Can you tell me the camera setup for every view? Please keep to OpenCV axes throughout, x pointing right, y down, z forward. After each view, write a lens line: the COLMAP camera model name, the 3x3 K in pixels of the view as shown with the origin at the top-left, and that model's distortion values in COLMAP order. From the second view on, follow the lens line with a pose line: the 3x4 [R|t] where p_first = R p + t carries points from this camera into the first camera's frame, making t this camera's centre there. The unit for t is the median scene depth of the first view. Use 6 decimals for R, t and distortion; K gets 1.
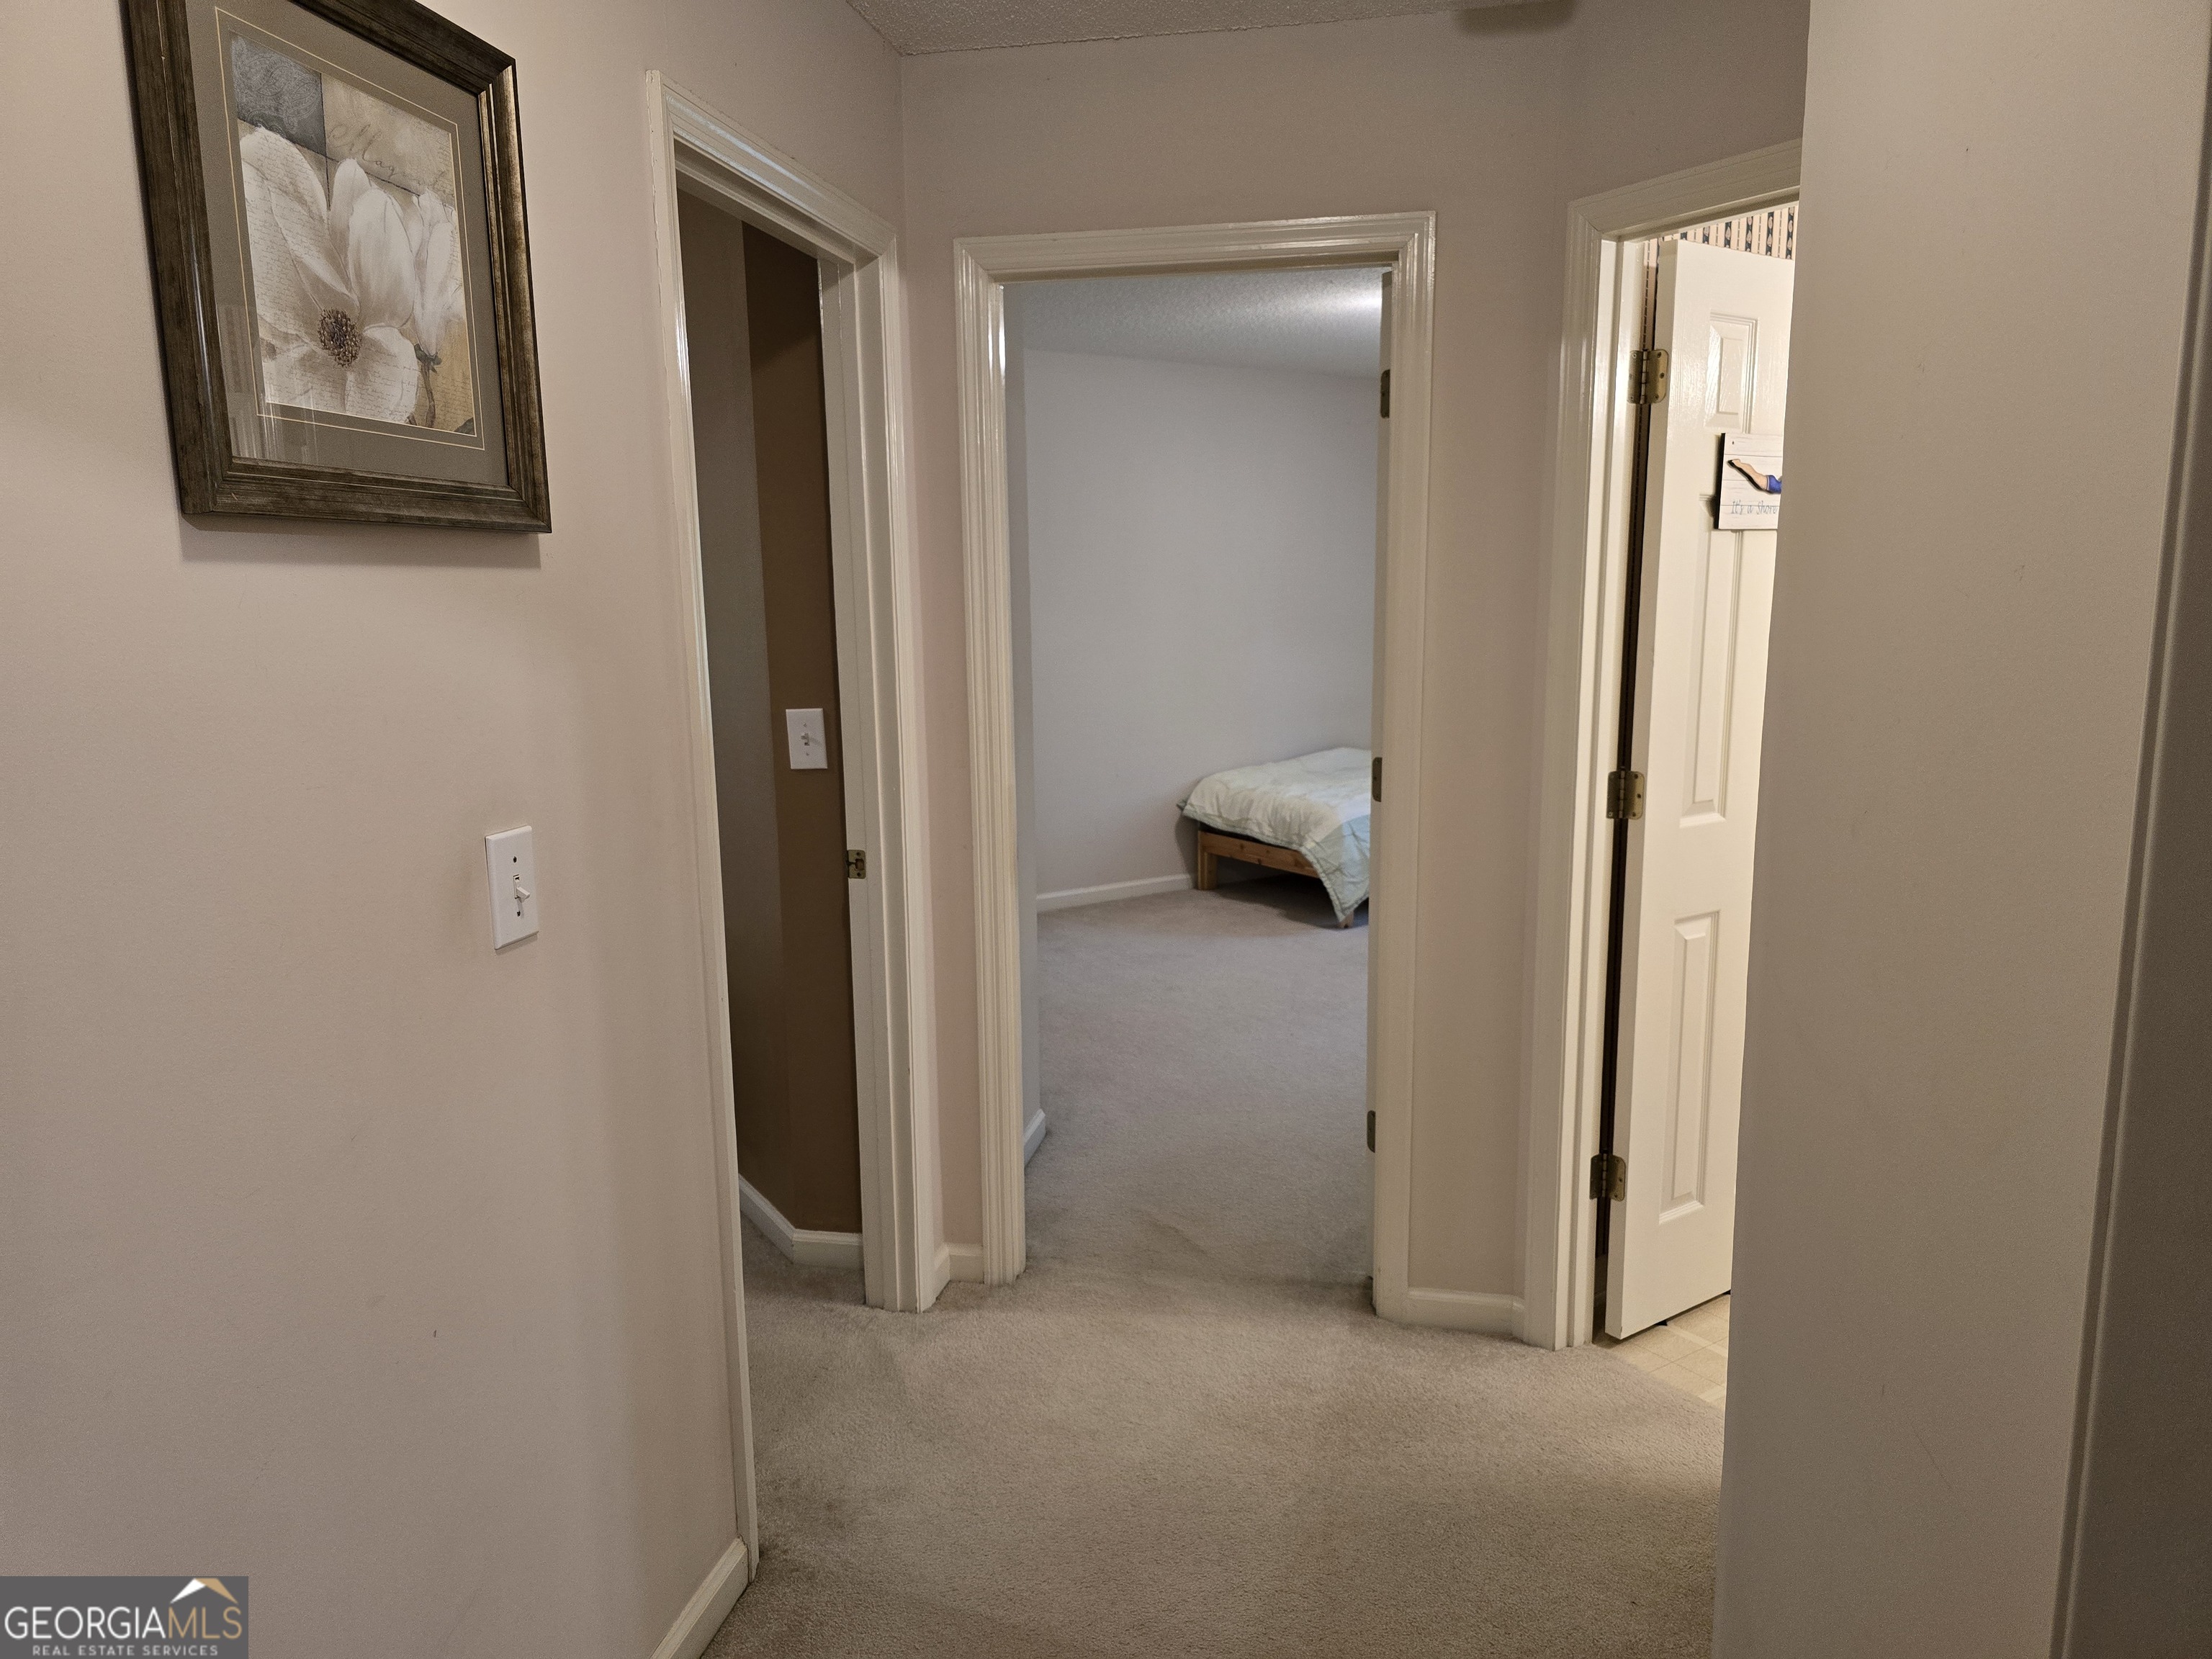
lens RADIAL K [[1473.8, 0, 1115.6], [0, 1473.8, 828.3], [0, 0, 1]] dist [0.054194, -0.045567]
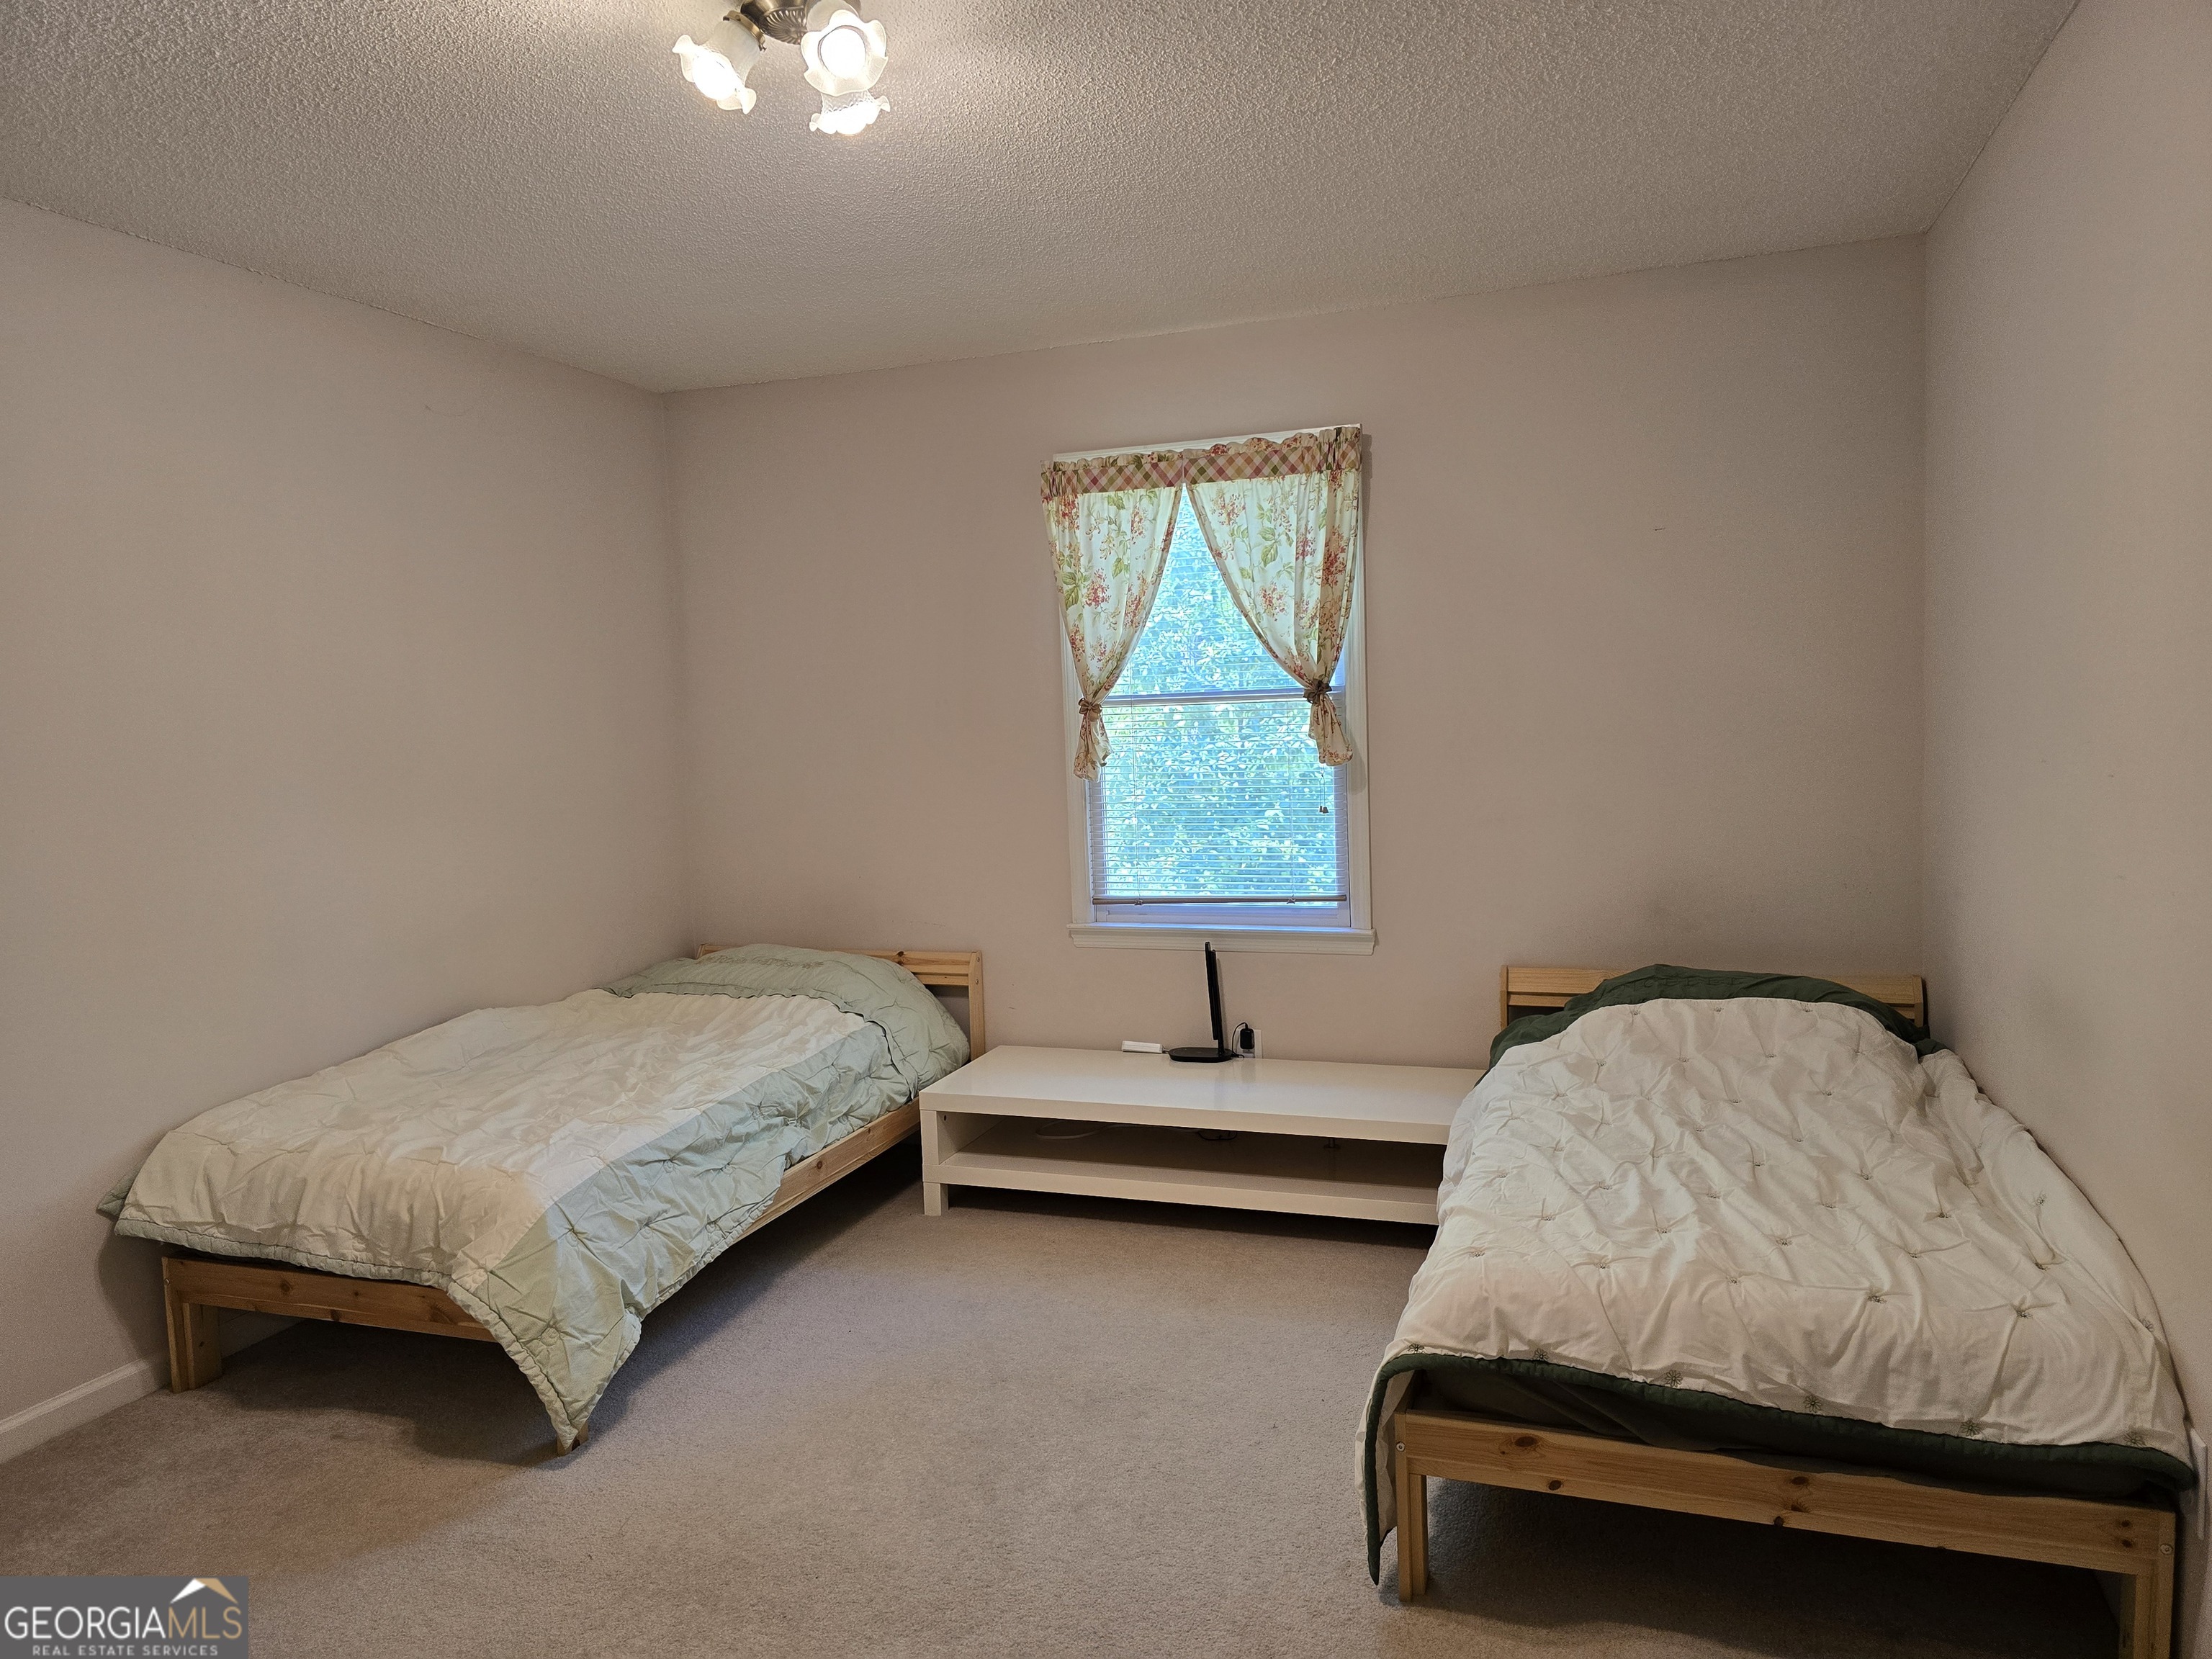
lens RADIAL K [[1473.8, 0, 1115.6], [0, 1473.8, 828.3], [0, 0, 1]] dist [0.054194, -0.045567]
pose [[0.799790, -0.060496, 0.597224, 0.027943], [0.117290, 0.991481, -0.056641, -0.074432], [-0.588710, 0.115349, 0.800072, 0.520211]]
